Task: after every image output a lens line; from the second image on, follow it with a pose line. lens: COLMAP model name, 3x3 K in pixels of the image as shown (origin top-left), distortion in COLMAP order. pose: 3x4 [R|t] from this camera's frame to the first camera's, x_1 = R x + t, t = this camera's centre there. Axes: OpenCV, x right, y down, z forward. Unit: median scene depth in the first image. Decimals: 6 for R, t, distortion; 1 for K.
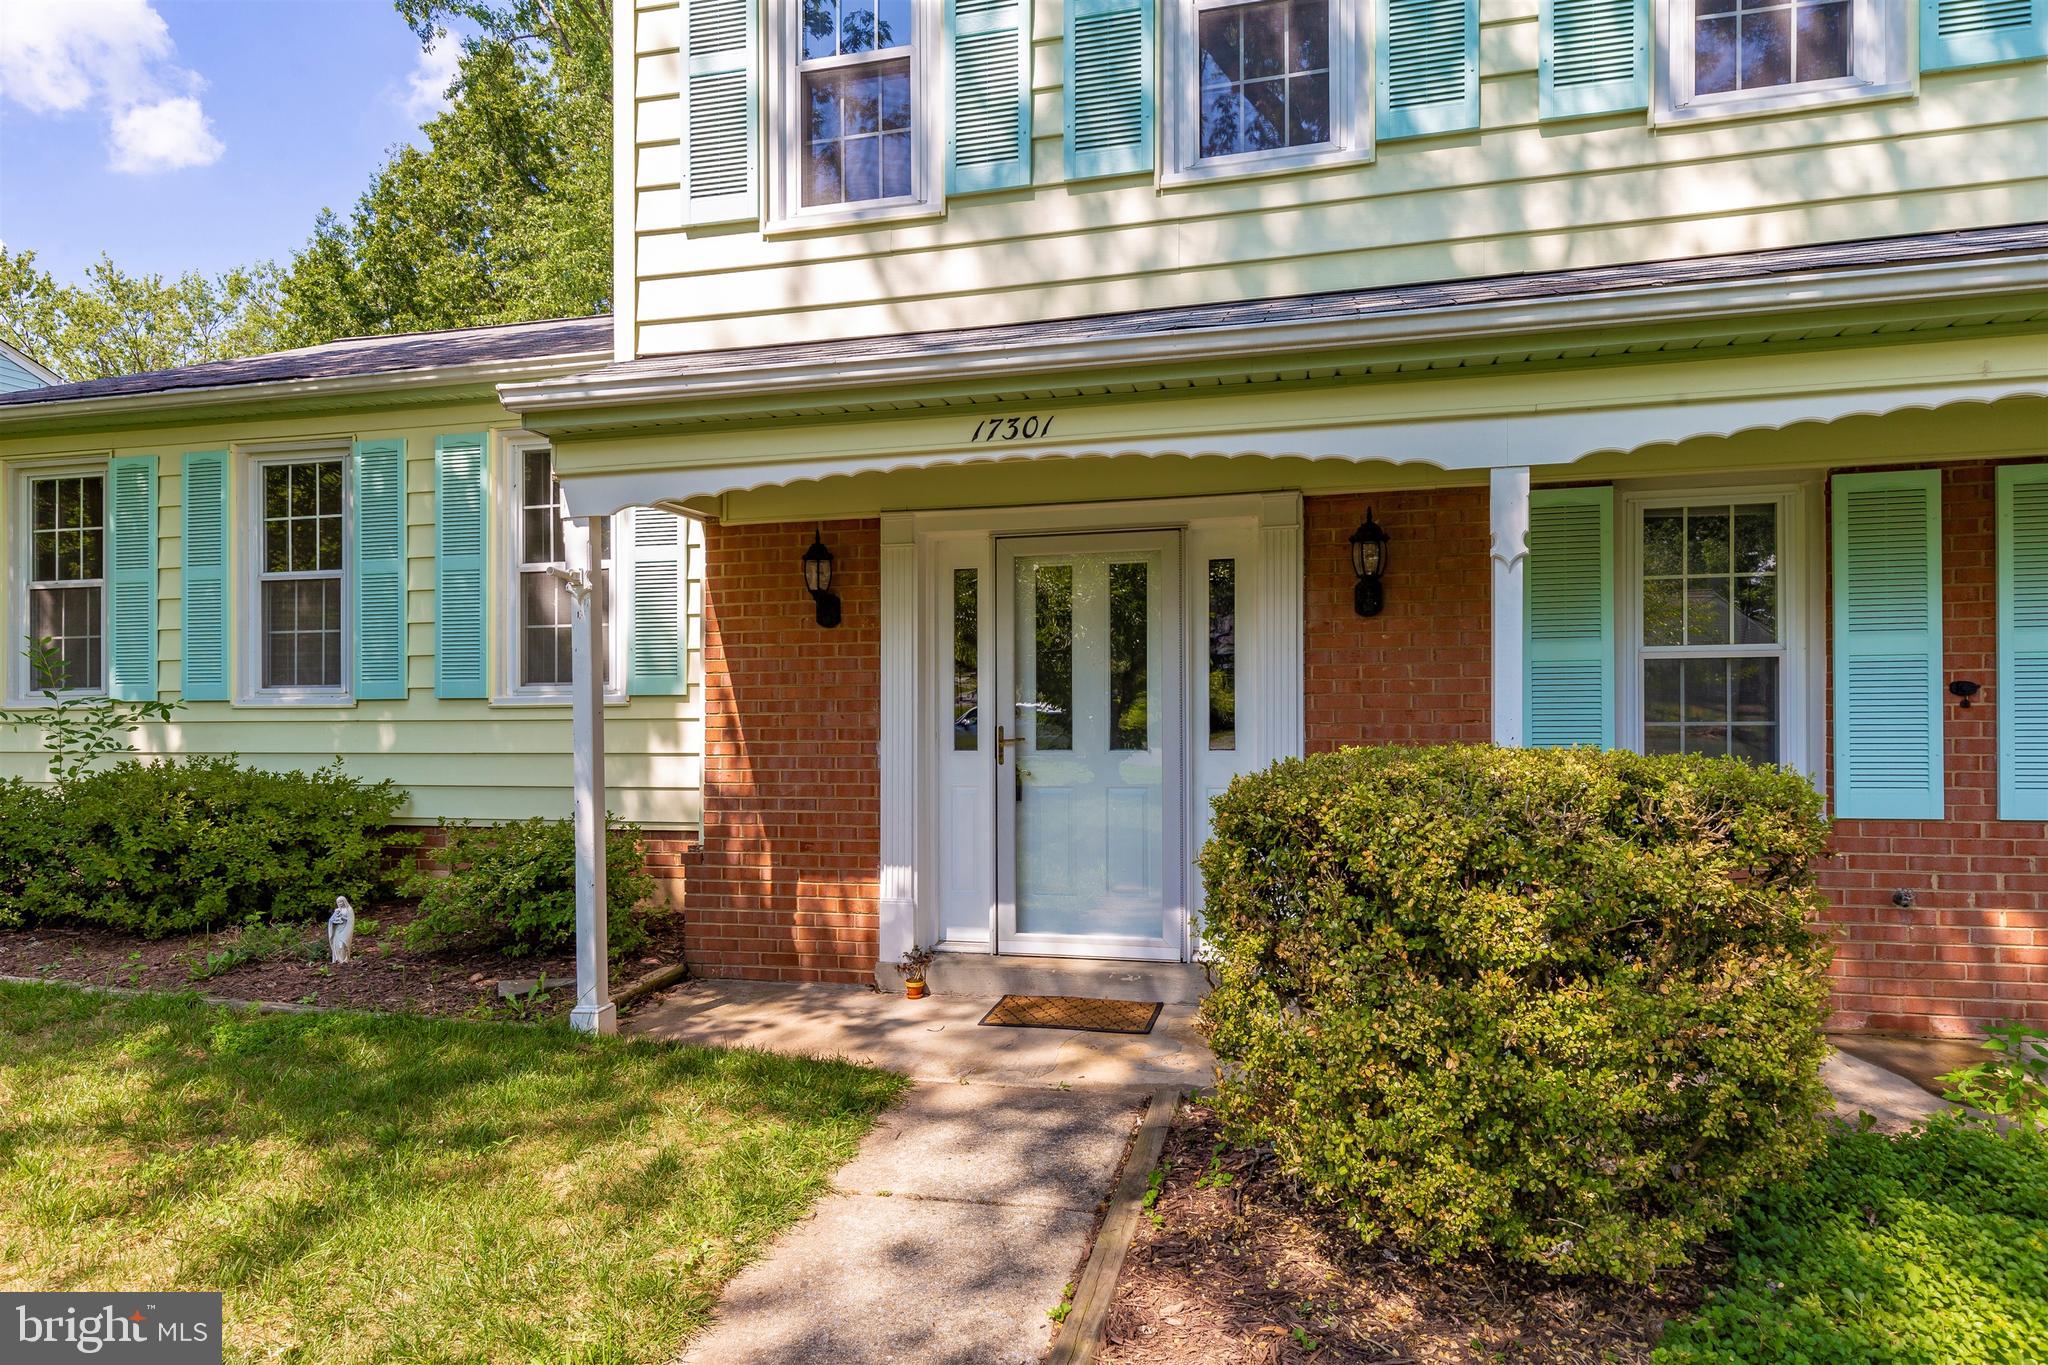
lens RADIAL K [[1181.7, 0, 1024.2], [0, 1181.7, 683.4], [0, 0, 1]] dist [0.002349, 0.000652]
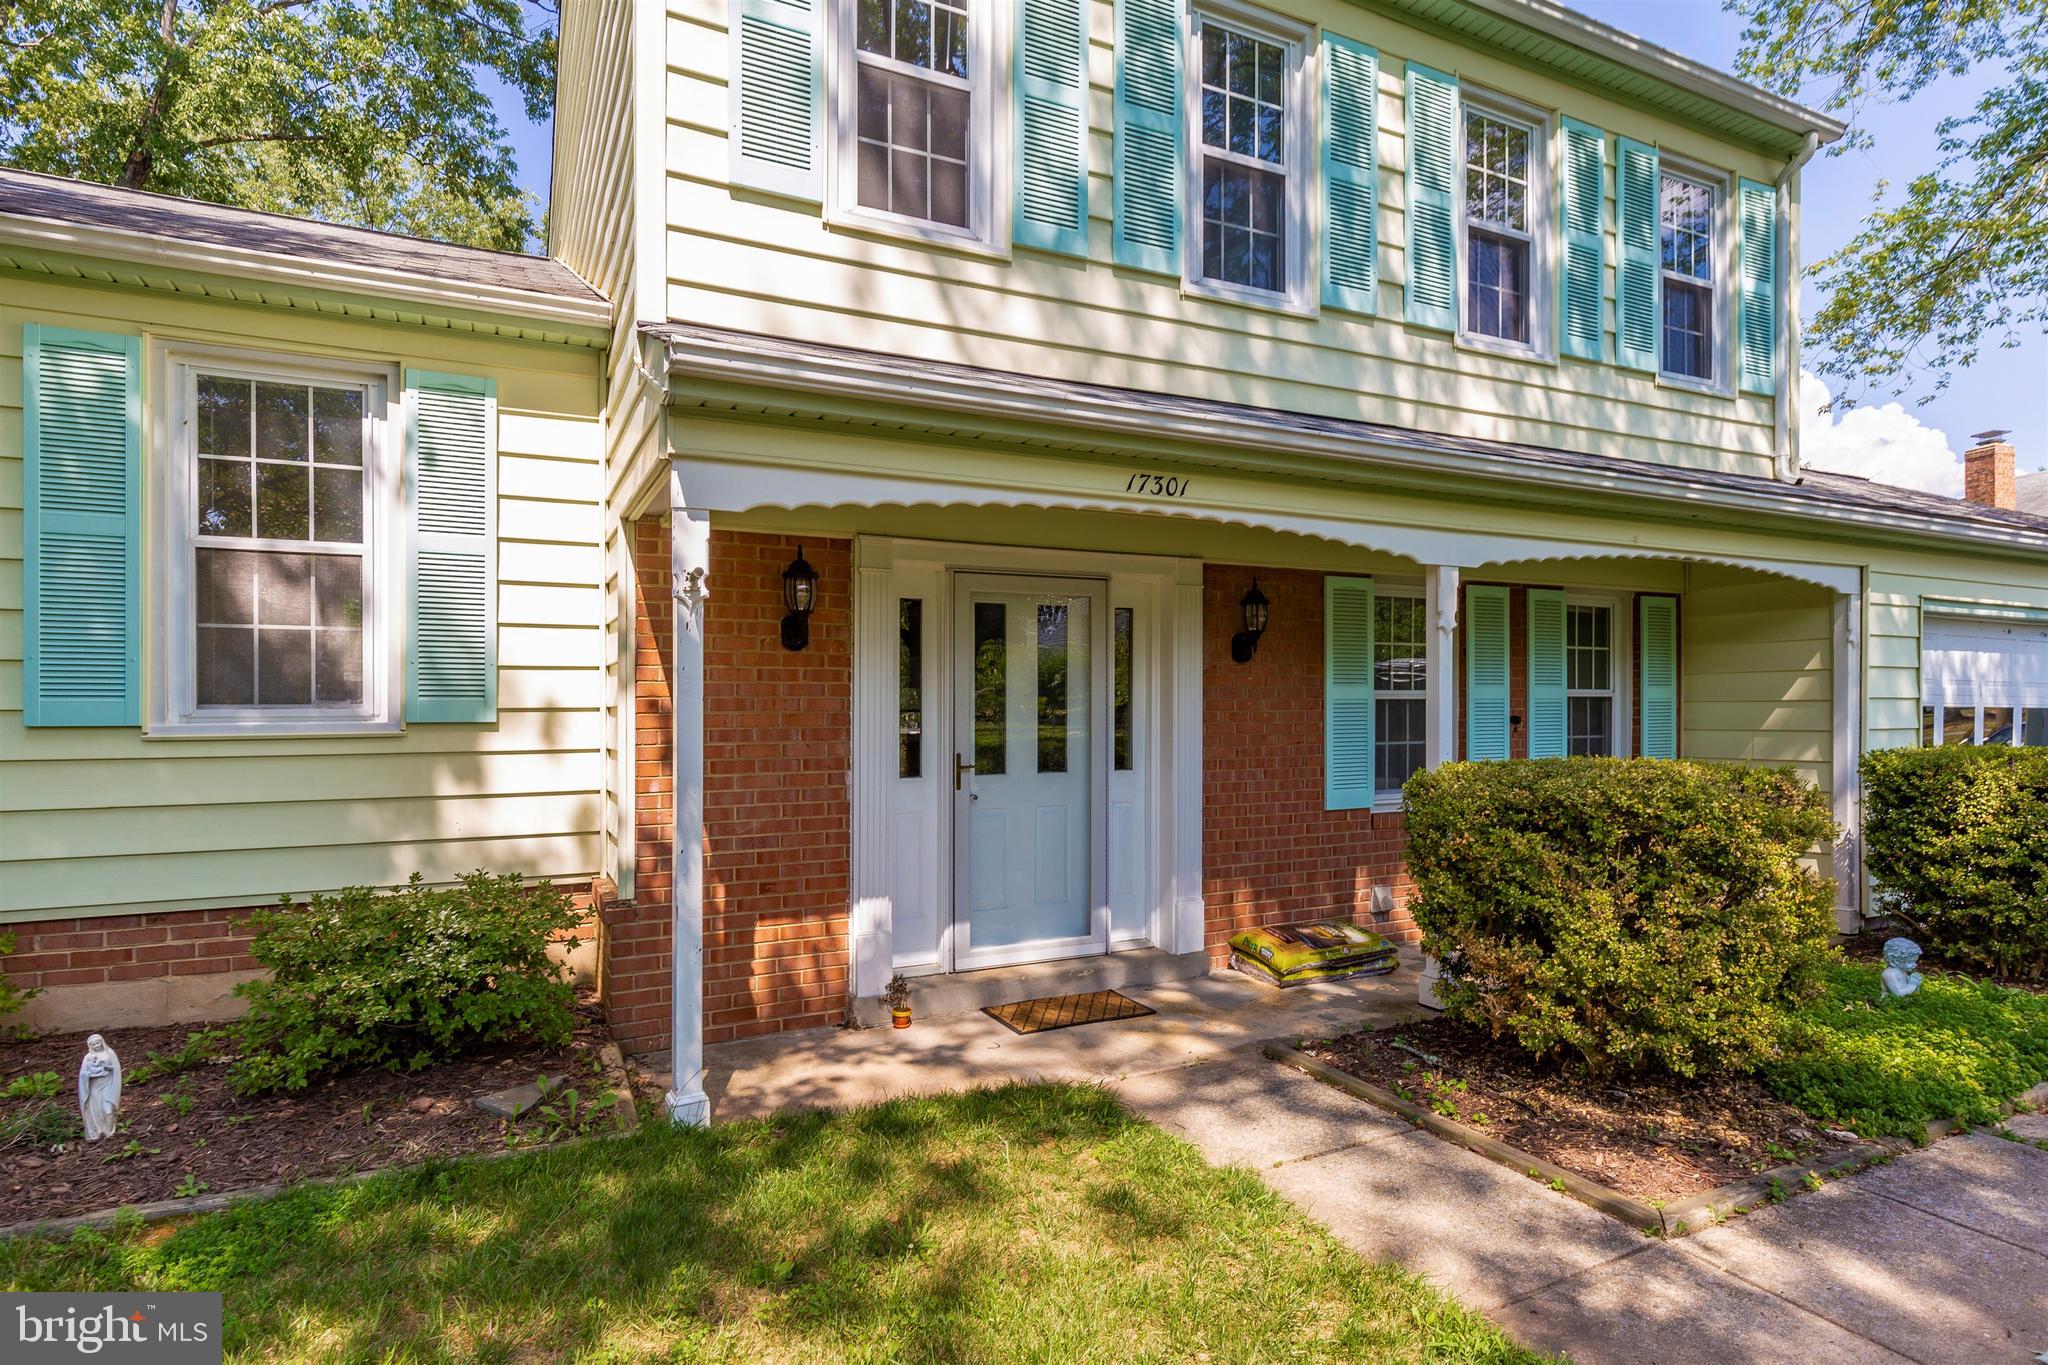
lens RADIAL K [[1107.5, 0, 1044.5], [0, 1107.5, 718.9], [0, 0, 1]] dist [-0.001922, -0.001165]
pose [[0.752540, 0.003775, 0.658536, -0.702832], [-0.008294, 0.999959, 0.003746, 0.002180], [-0.658494, -0.008281, 0.752540, 0.252300]]
